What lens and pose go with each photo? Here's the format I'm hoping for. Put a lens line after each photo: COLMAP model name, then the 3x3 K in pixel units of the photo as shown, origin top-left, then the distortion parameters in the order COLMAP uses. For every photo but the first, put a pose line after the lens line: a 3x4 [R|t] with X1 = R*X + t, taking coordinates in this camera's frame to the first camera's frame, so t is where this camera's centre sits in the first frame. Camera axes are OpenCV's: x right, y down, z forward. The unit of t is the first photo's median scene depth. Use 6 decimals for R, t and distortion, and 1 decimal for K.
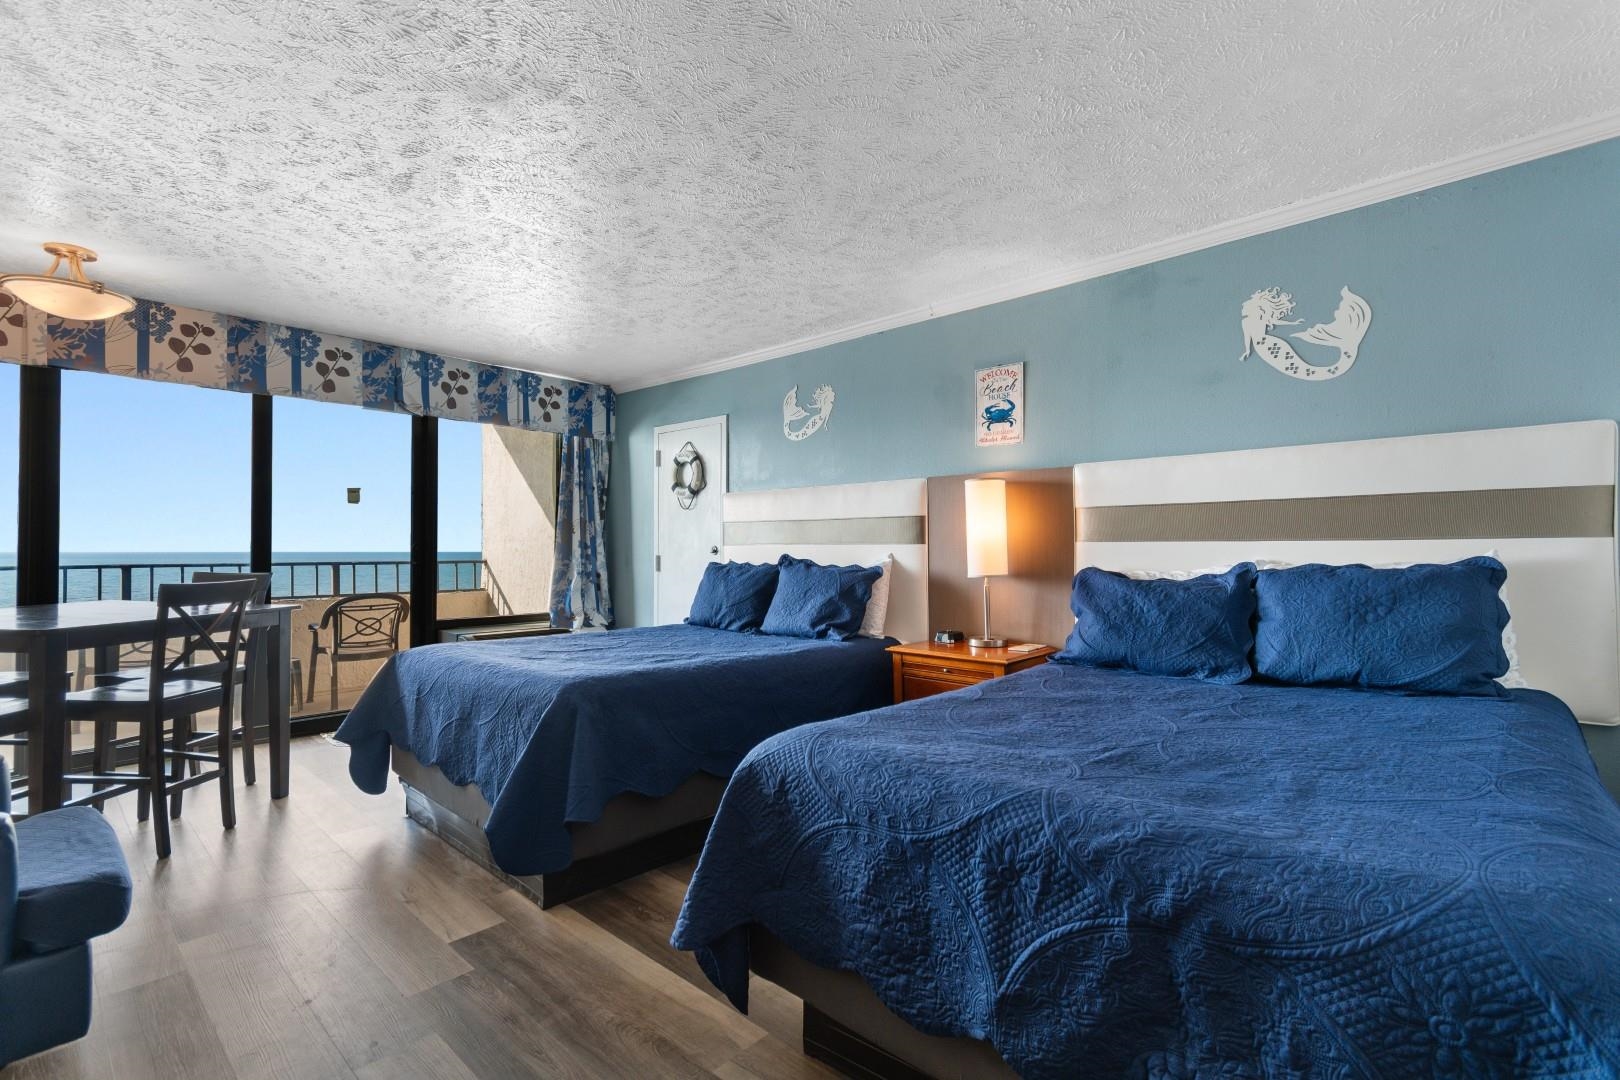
lens RADIAL K [[739.2, 0, 818.4], [0, 739.2, 540.3], [0, 0, 1]] dist [0.009220, 0.000085]
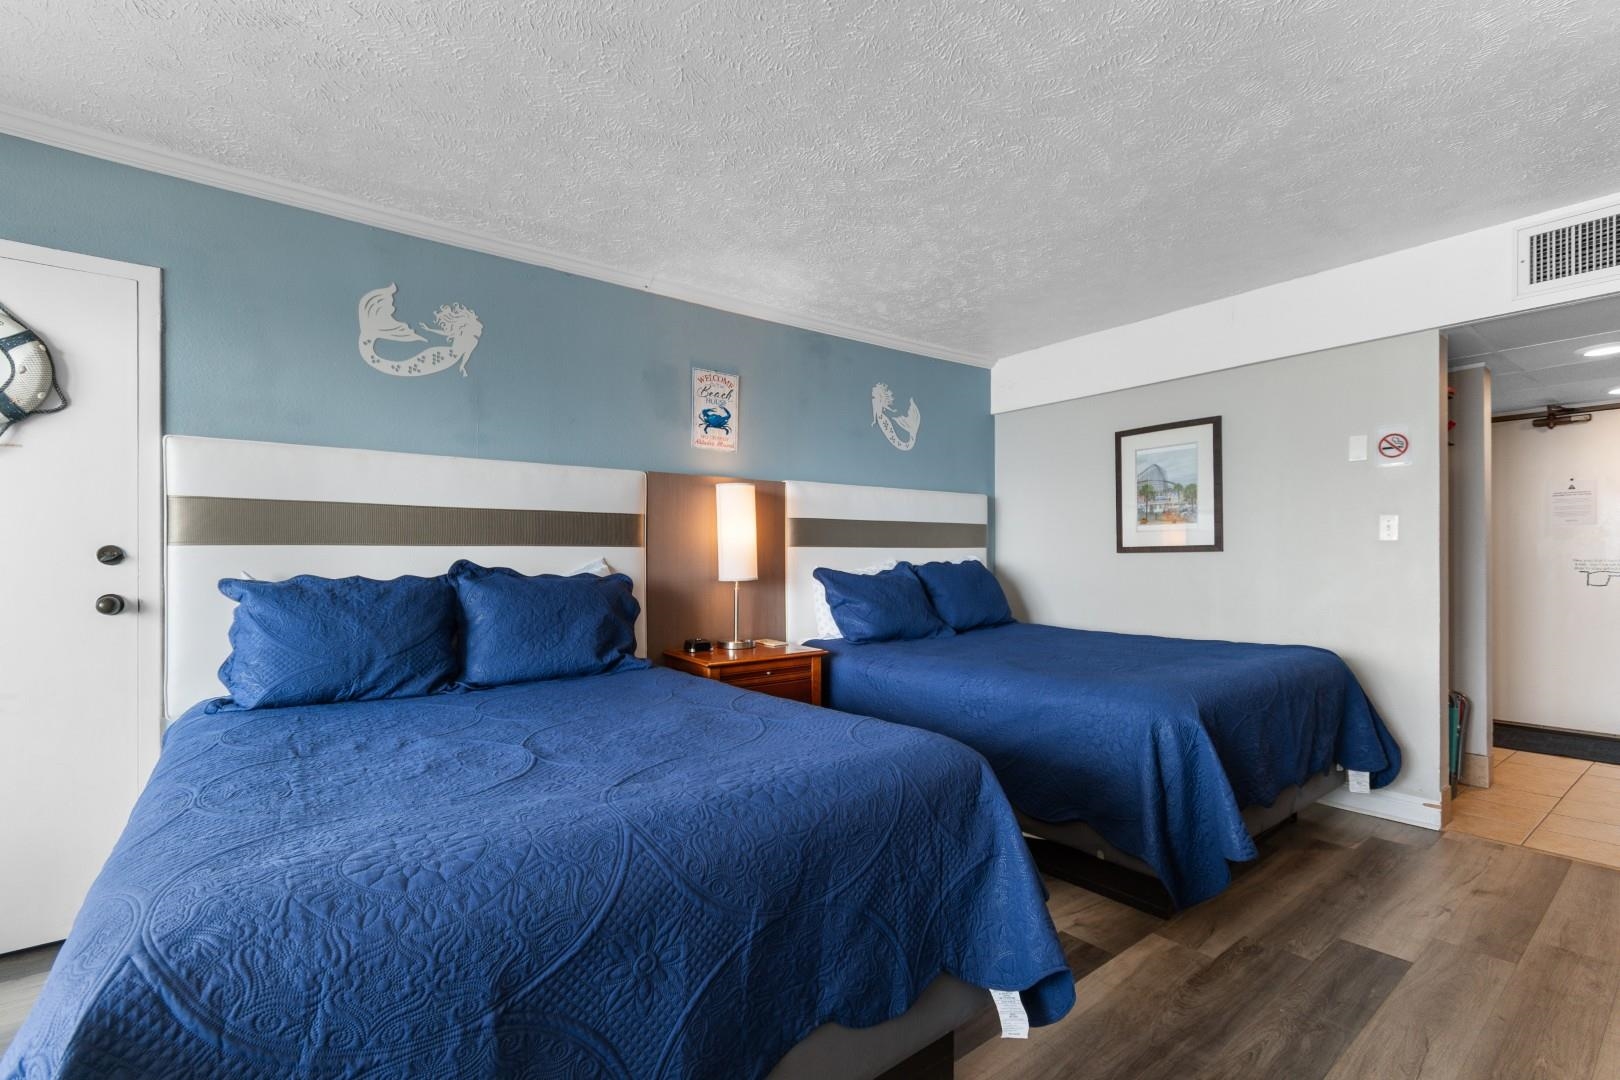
lens RADIAL K [[710.8, 0, 819.8], [0, 710.8, 554.2], [0, 0, 1]] dist [0.002481, 0.000021]
pose [[0.170331, -0.000336, 0.985387, -0.684666], [-0.011126, 0.999936, 0.002264, 0.010508], [-0.985324, -0.011349, 0.170317, 0.684379]]
